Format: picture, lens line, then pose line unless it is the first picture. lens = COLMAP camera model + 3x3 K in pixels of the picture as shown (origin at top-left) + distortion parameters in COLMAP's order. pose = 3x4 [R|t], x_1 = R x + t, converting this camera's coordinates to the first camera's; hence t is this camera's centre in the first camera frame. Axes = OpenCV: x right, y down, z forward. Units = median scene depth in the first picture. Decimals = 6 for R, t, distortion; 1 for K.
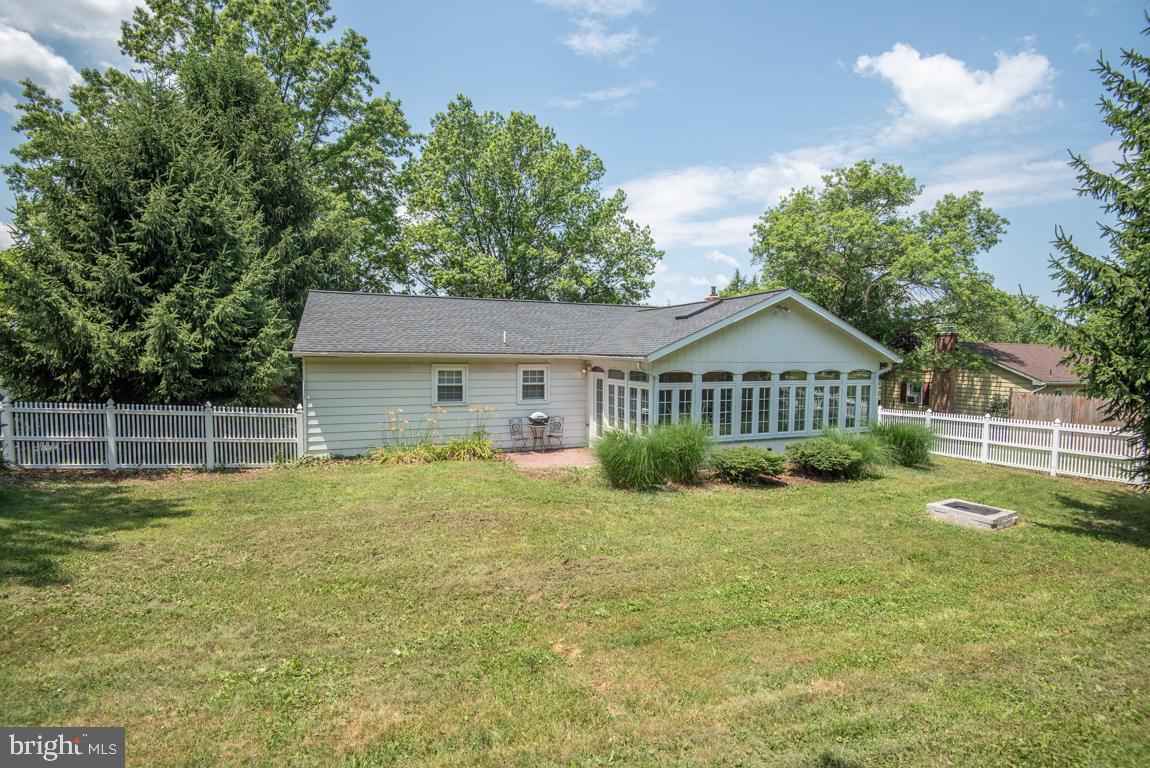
lens RADIAL K [[531.4, 0, 575.0], [0, 531.4, 384.0], [0, 0, 1]] dist [-0.008467, -0.019318]
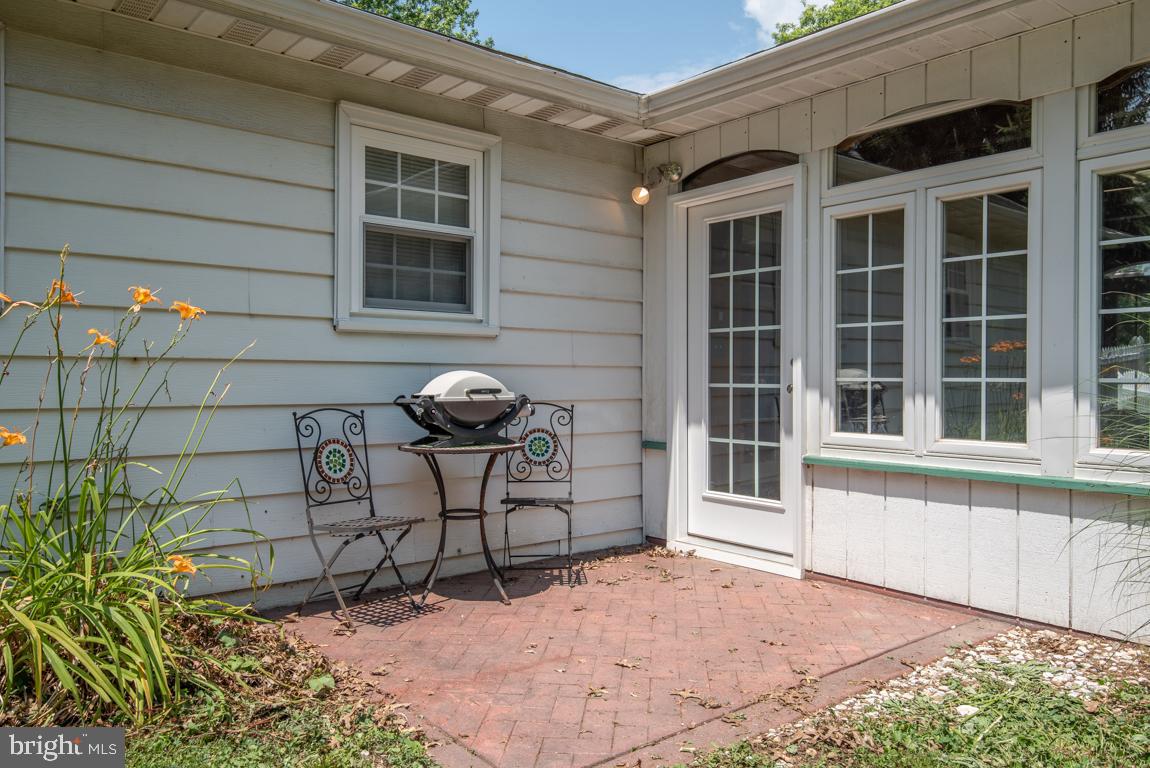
lens RADIAL K [[852.4, 0, 575.0], [0, 852.4, 384.0], [0, 0, 1]] dist [0.038072, -0.000187]
pose [[0.956123, -0.007820, 0.292863, -0.122081], [0.020360, 0.999000, -0.039793, 0.072610], [-0.292259, 0.044010, 0.955326, 0.739001]]
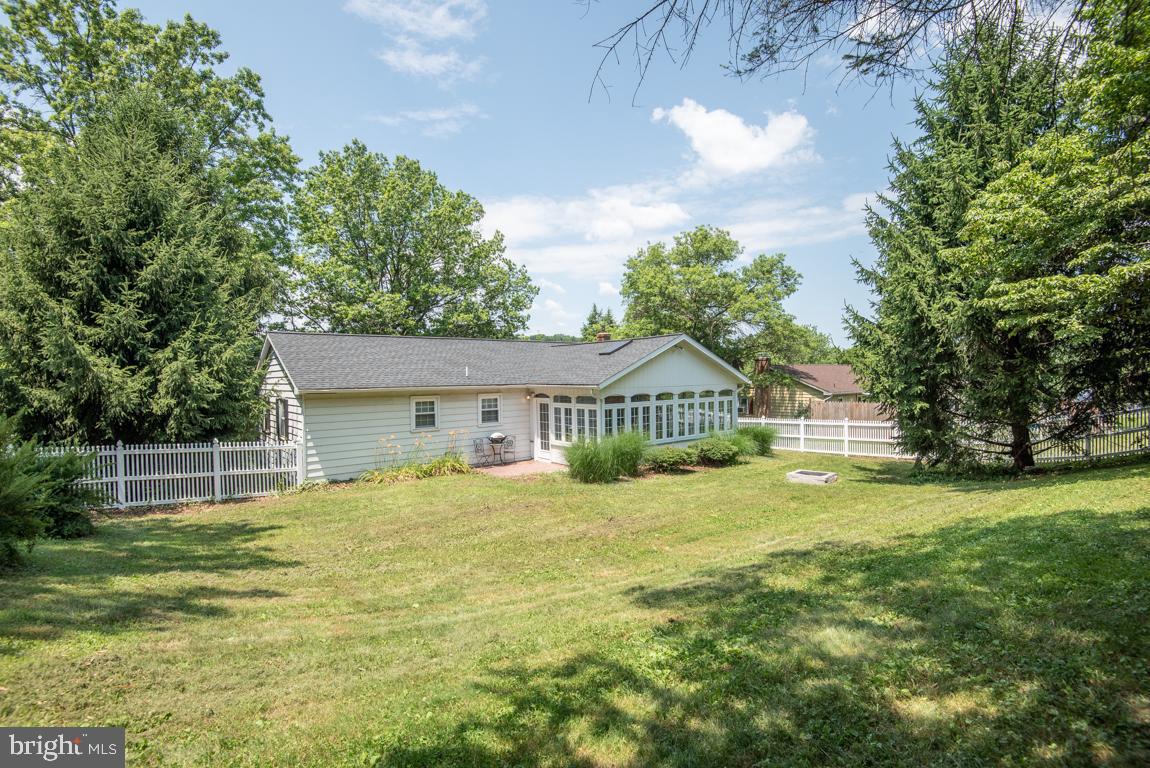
lens RADIAL K [[529.8, 0, 575.0], [0, 529.8, 384.0], [0, 0, 1]] dist [-0.001966, -0.016077]
pose [[0.954504, -0.029538, 0.296733, -0.265334], [0.042840, 0.998343, -0.038422, -0.004175], [-0.295106, 0.049386, 0.954187, -0.225458]]
